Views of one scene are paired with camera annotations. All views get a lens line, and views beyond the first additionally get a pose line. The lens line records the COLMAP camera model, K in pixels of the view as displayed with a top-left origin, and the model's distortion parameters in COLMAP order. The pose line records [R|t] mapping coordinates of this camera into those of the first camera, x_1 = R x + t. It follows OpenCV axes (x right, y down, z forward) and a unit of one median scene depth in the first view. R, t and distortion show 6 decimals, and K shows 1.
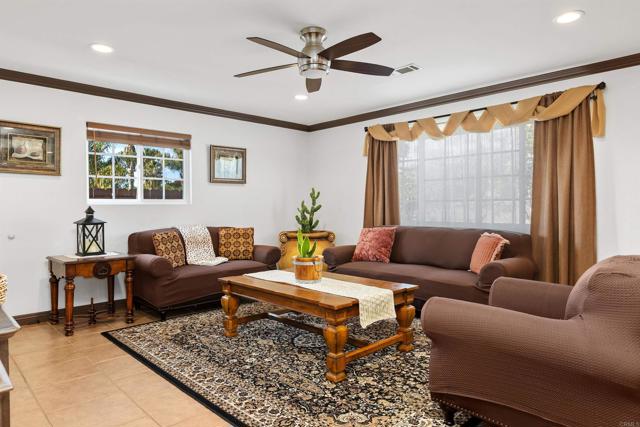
lens RADIAL K [[407.2, 0, 317.9], [0, 407.2, 211.7], [0, 0, 1]] dist [-0.004585, -0.000671]
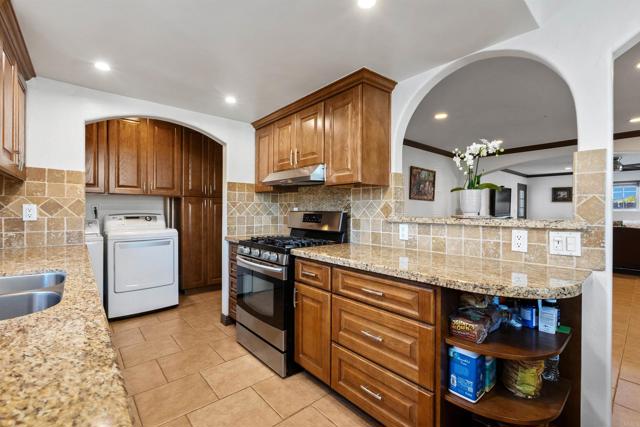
lens RADIAL K [[282.6, 0, 318.6], [0, 282.6, 213.0], [0, 0, 1]] dist [-0.000555, -0.000582]
pose [[-0.063547, 0.017397, -0.997827, 1.910823], [-0.012066, 0.999762, 0.018199, -0.021163], [0.997906, 0.013197, -0.063321, -0.948638]]
